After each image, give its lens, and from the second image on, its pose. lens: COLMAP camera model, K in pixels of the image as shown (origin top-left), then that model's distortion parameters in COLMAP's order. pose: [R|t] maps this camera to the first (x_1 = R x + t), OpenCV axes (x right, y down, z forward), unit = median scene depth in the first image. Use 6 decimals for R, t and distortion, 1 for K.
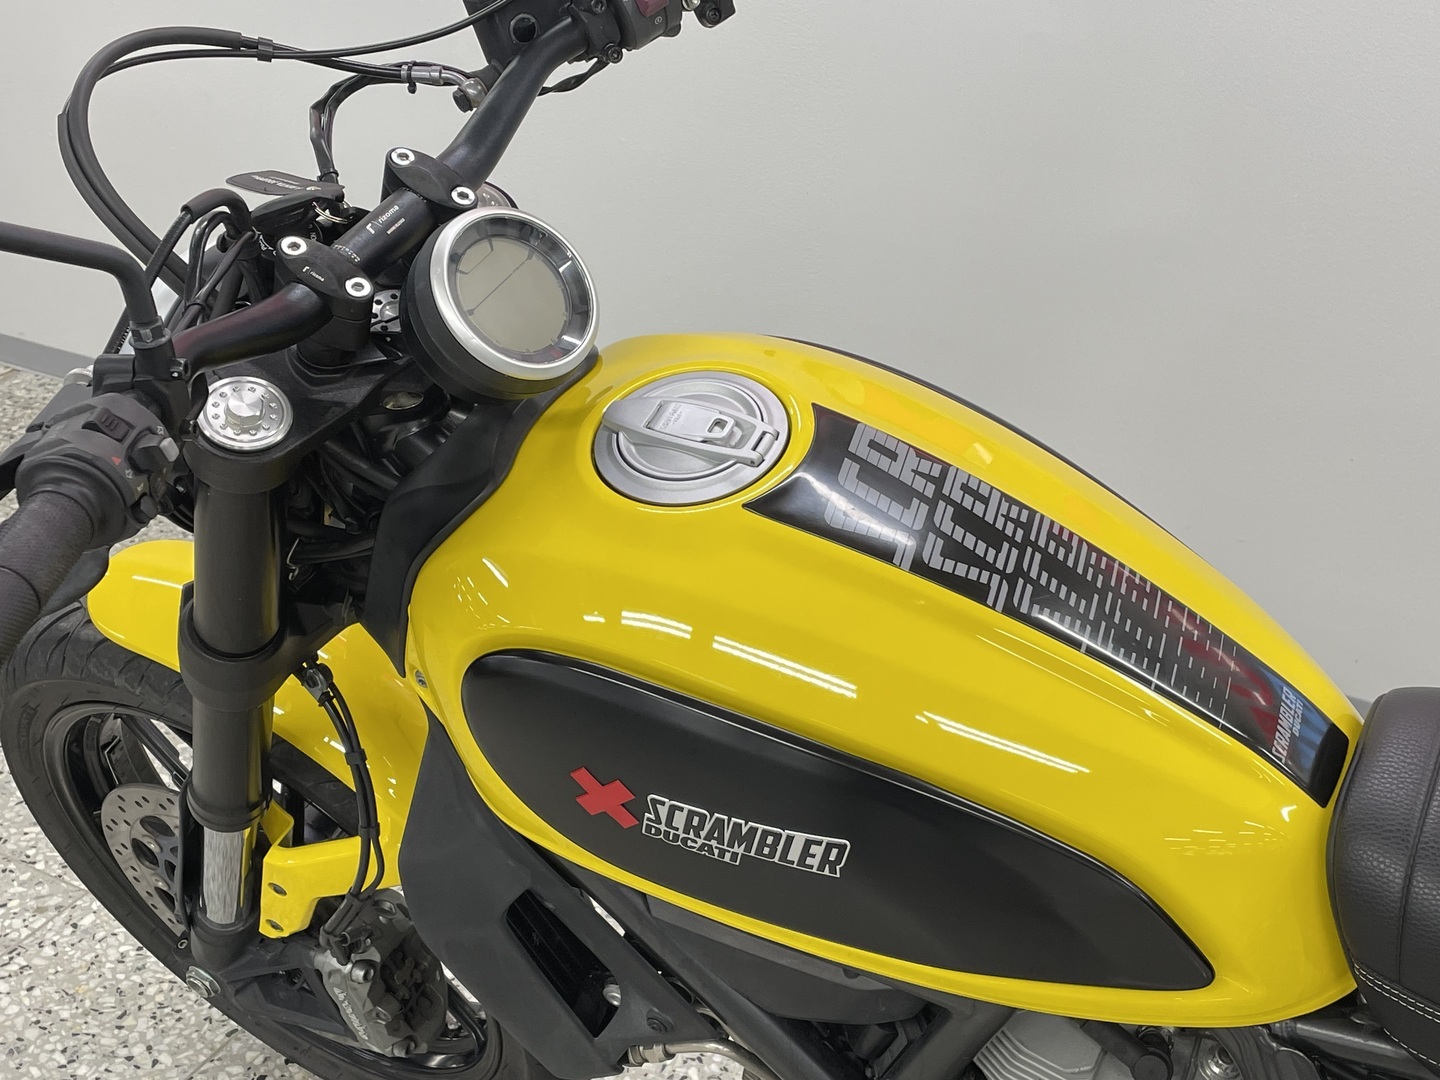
lens RADIAL K [[1848.7, 0, 720.0], [0, 1848.7, 540.0], [0, 0, 1]] dist [0.080654, -0.064588]
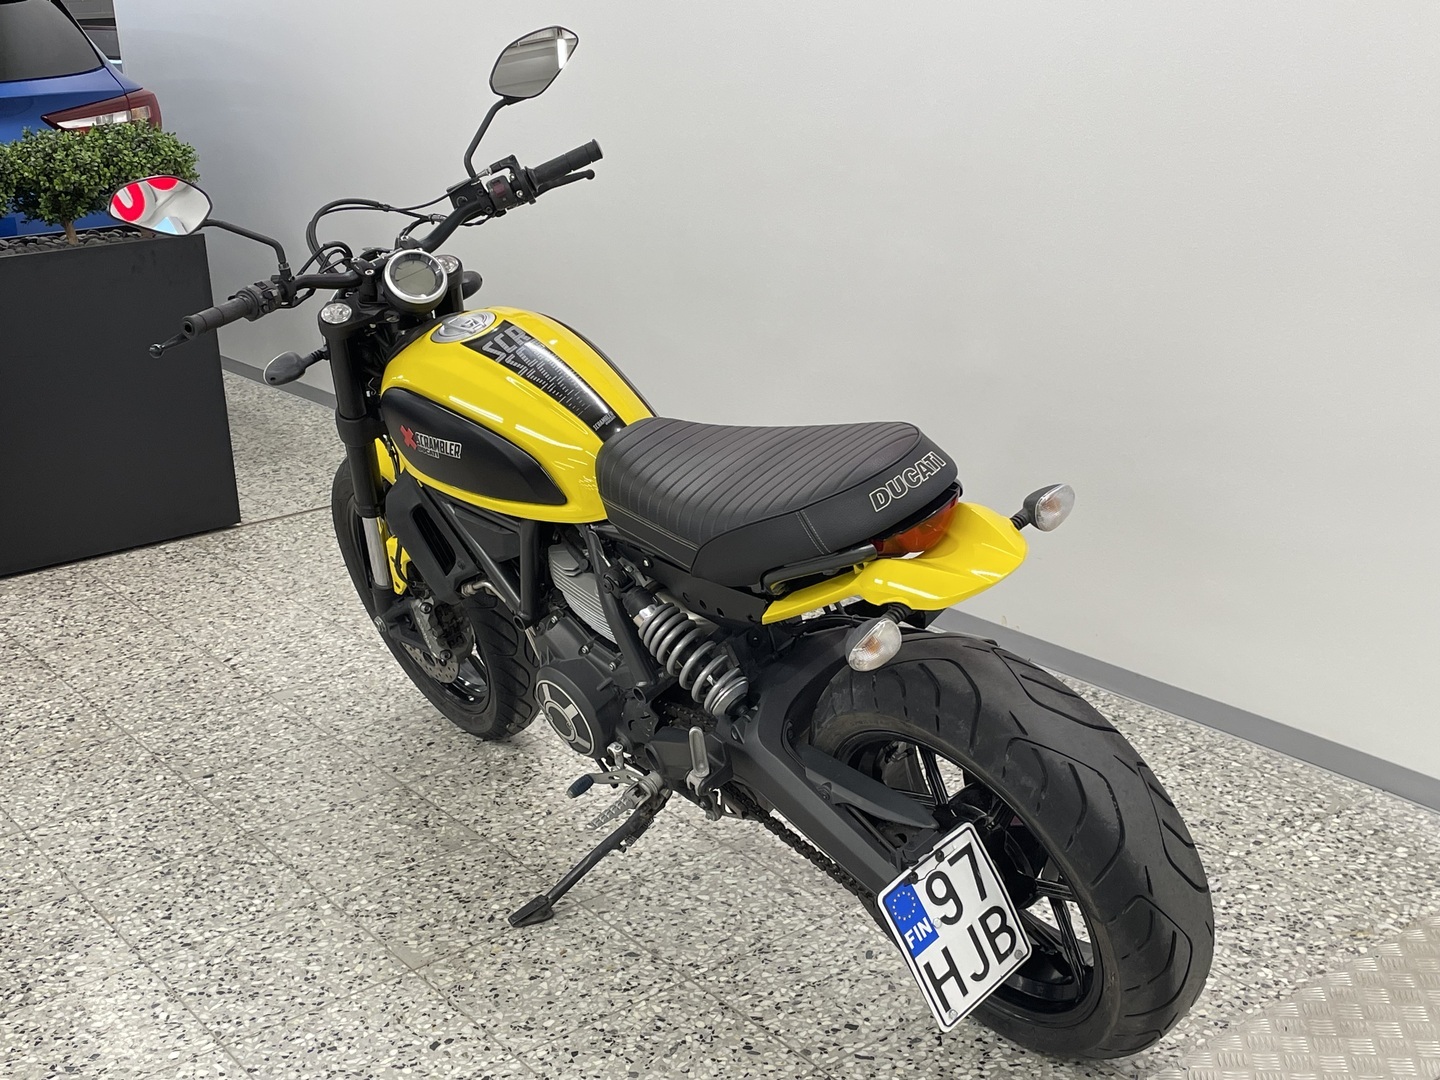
lens RADIAL K [[1813.0, 0, 728.9], [0, 1813.0, 514.7], [0, 0, 1]] dist [0.121710, -0.200341]
pose [[0.922670, 0.082345, -0.376695, 1.363448], [-0.155562, 0.973392, -0.168249, 0.600717], [0.352817, 0.213838, 0.910930, -1.306127]]
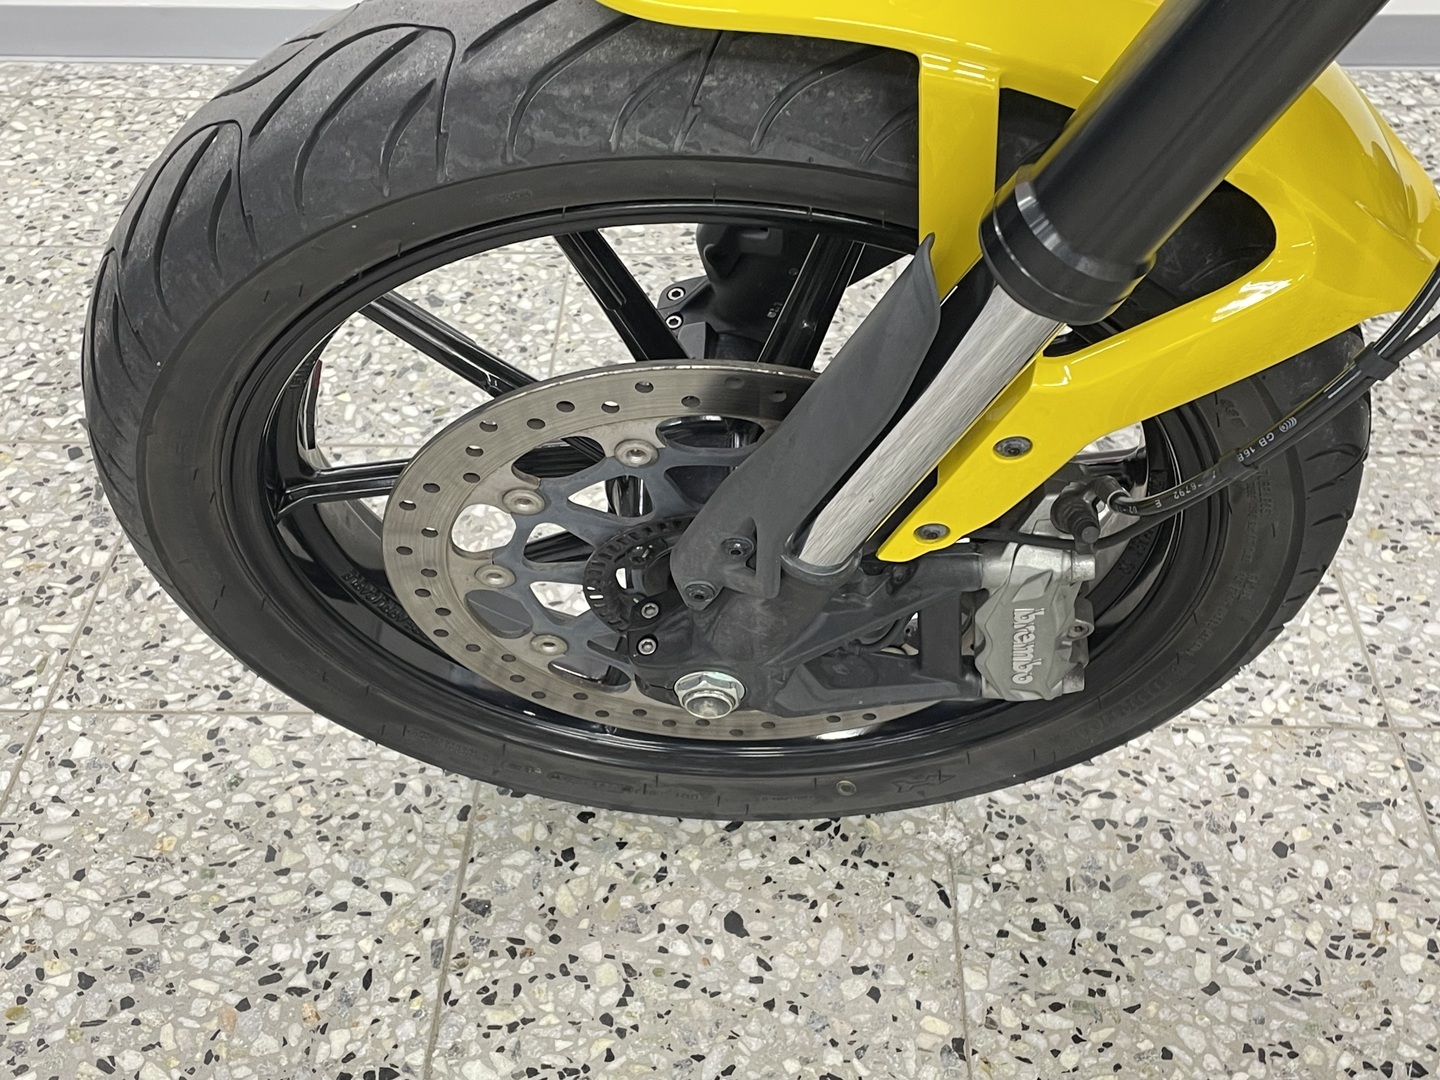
lens RADIAL K [[1816.9, 0, 720.7], [0, 1816.9, 530.3], [0, 0, 1]] dist [0.125563, -0.267710]
pose [[0.880464, -0.303741, 0.364039, -0.666496], [0.232013, 0.945646, 0.227867, 0.093339], [-0.413465, -0.116167, 0.903079, 0.733535]]
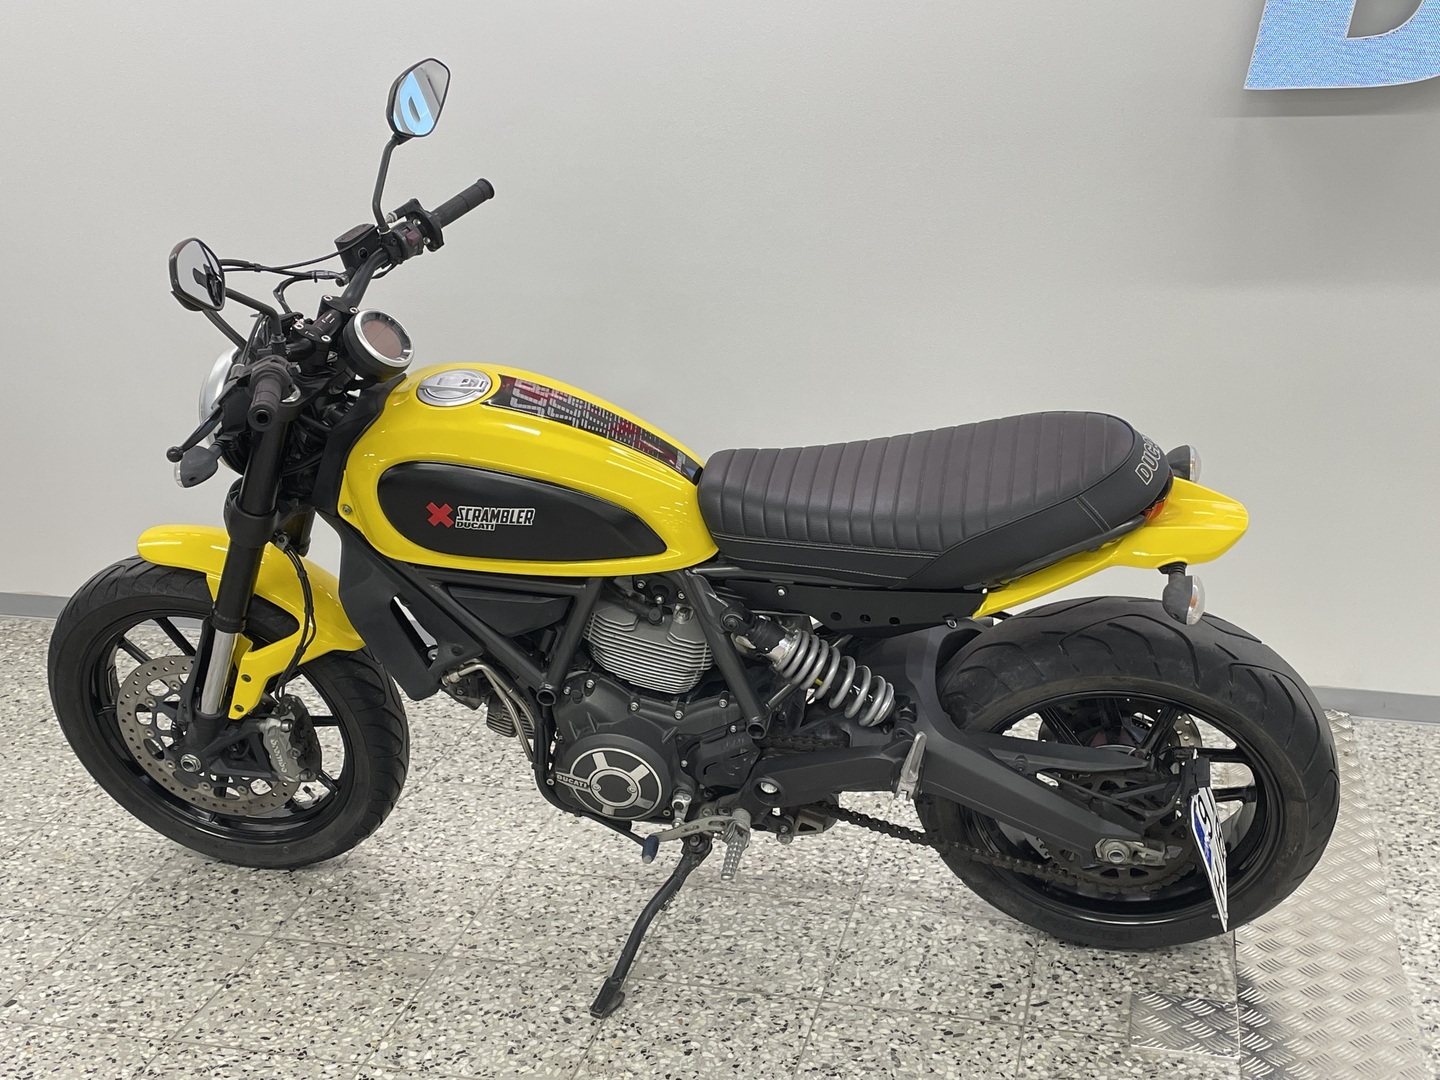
lens RADIAL K [[1816.9, 0, 720.7], [0, 1816.9, 530.3], [0, 0, 1]] dist [0.125563, -0.267710]
pose [[0.962468, -0.091283, 0.255584, -0.308043], [0.142600, 0.971359, -0.190072, 0.638625], [-0.230914, 0.219385, 0.947918, -1.403797]]
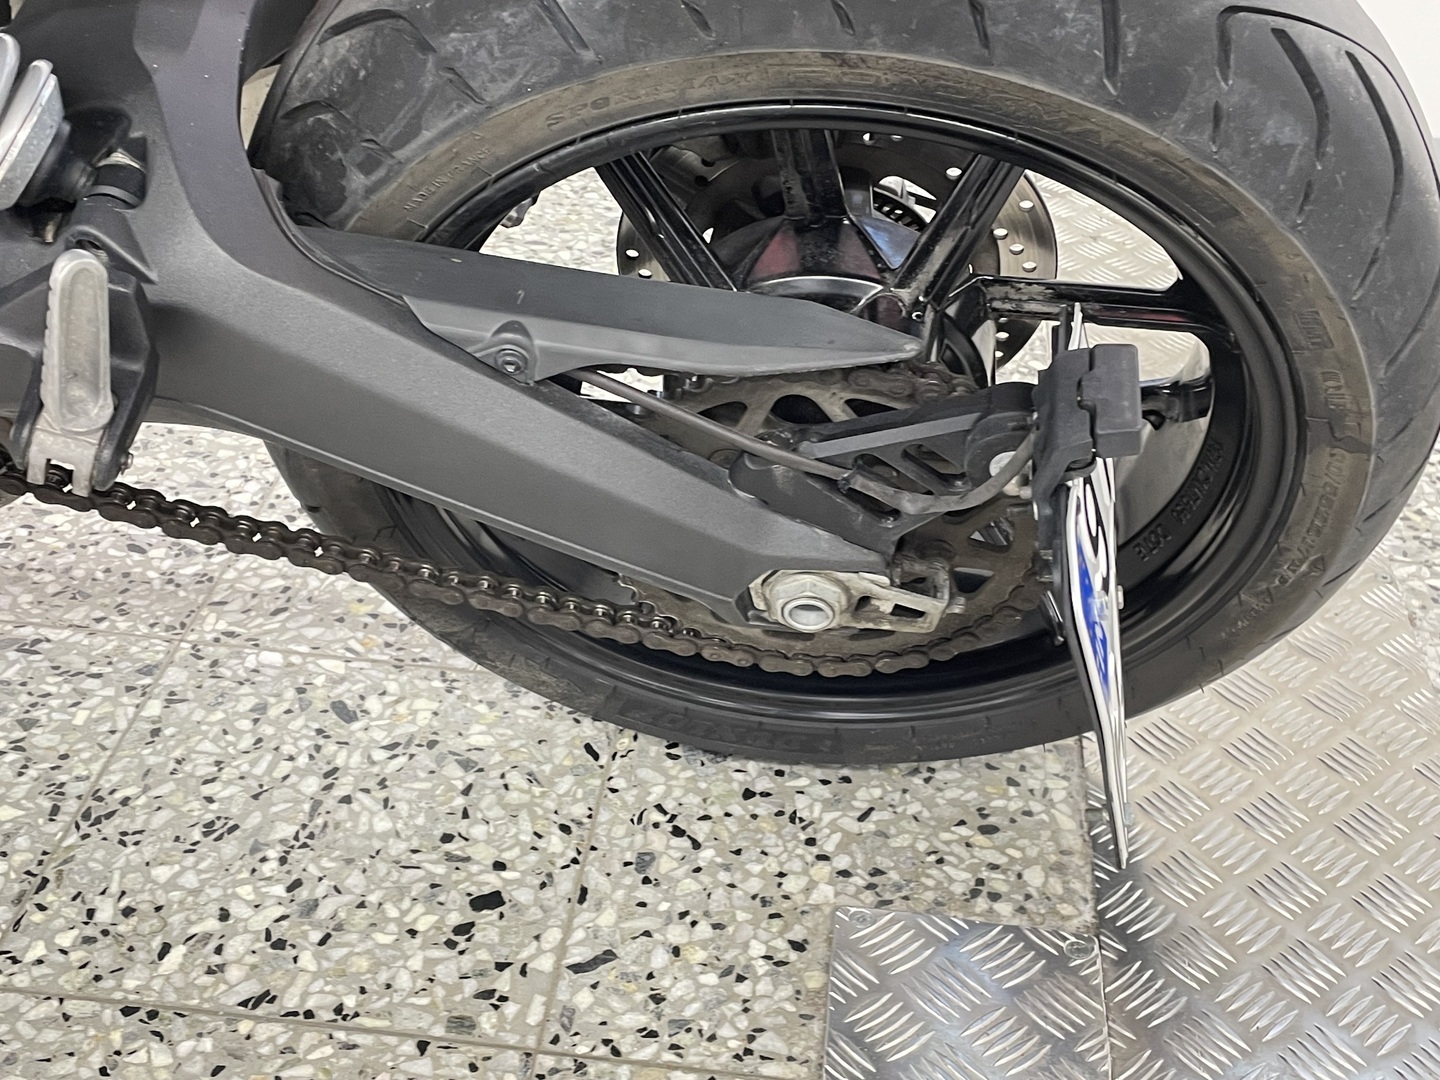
lens RADIAL K [[1813.0, 0, 728.9], [0, 1813.0, 514.7], [0, 0, 1]] dist [0.121710, -0.200341]
pose [[0.915241, -0.176849, 0.362020, 0.465972], [0.142225, 0.982486, 0.120384, 0.526608], [-0.376970, -0.058692, 0.924364, 0.151523]]
